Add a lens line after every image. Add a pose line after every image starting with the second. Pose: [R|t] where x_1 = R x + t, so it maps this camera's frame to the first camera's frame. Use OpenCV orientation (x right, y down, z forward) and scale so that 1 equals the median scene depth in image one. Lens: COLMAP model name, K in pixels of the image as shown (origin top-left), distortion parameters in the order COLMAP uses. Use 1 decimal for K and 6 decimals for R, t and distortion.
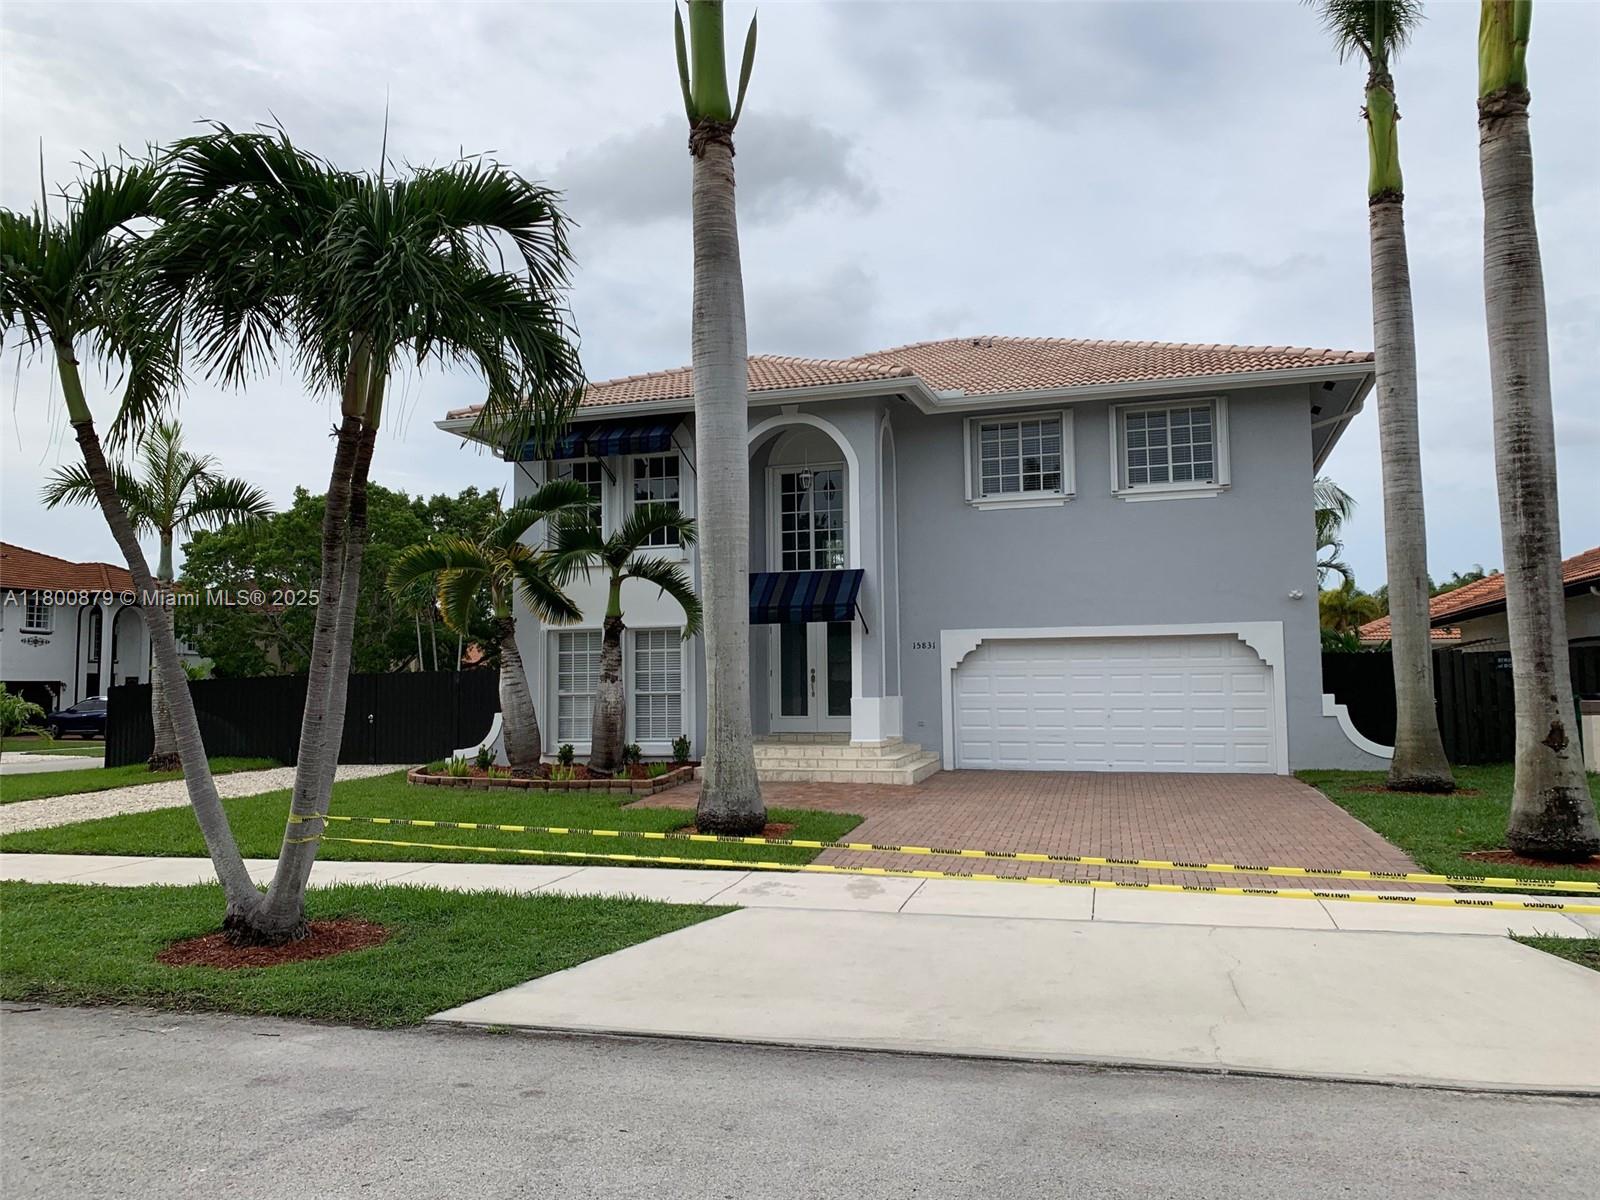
lens RADIAL K [[1215.6, 0, 800.0], [0, 1215.6, 600.0], [0, 0, 1]] dist [0.038712, -0.032339]
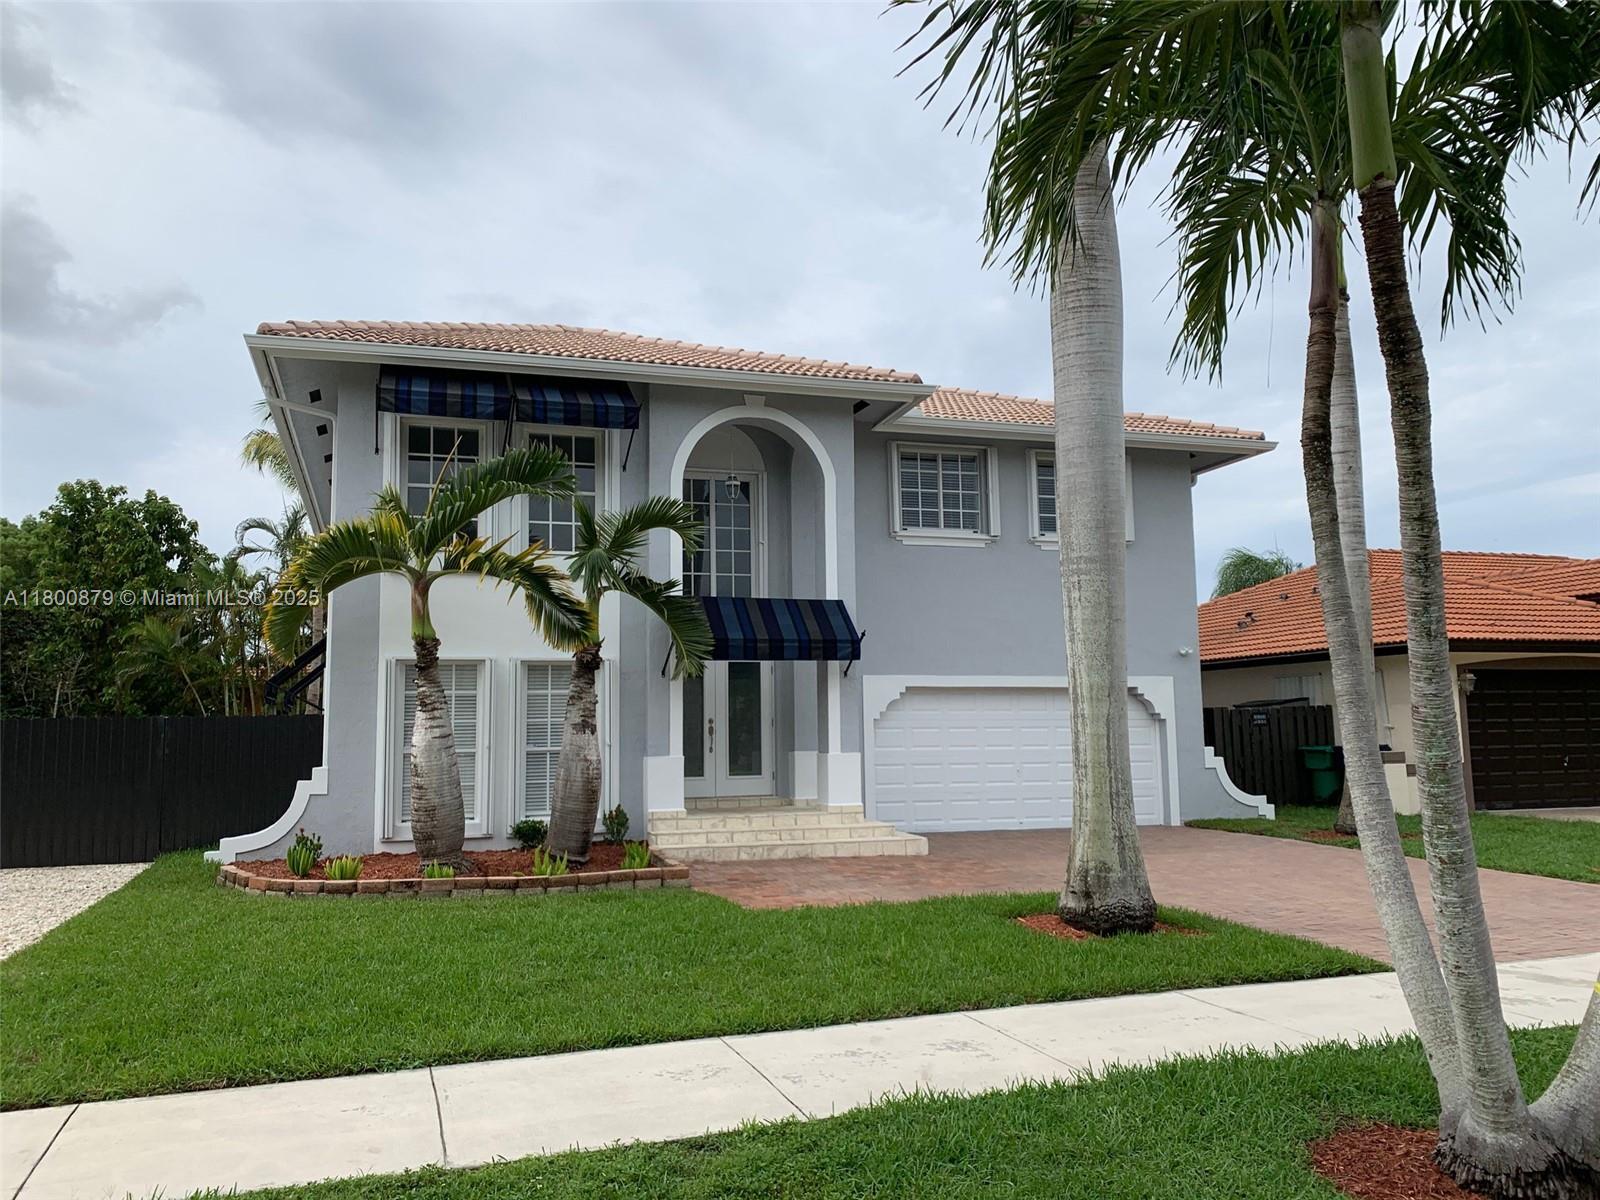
lens RADIAL K [[1208.9, 0, 775.5], [0, 1208.9, 600.9], [0, 0, 1]] dist [0.052058, -0.049153]
pose [[0.823381, 0.064980, 0.563756, -0.485062], [-0.038285, 0.997520, -0.059061, 0.027999], [-0.566196, 0.027047, 0.823827, 0.349180]]
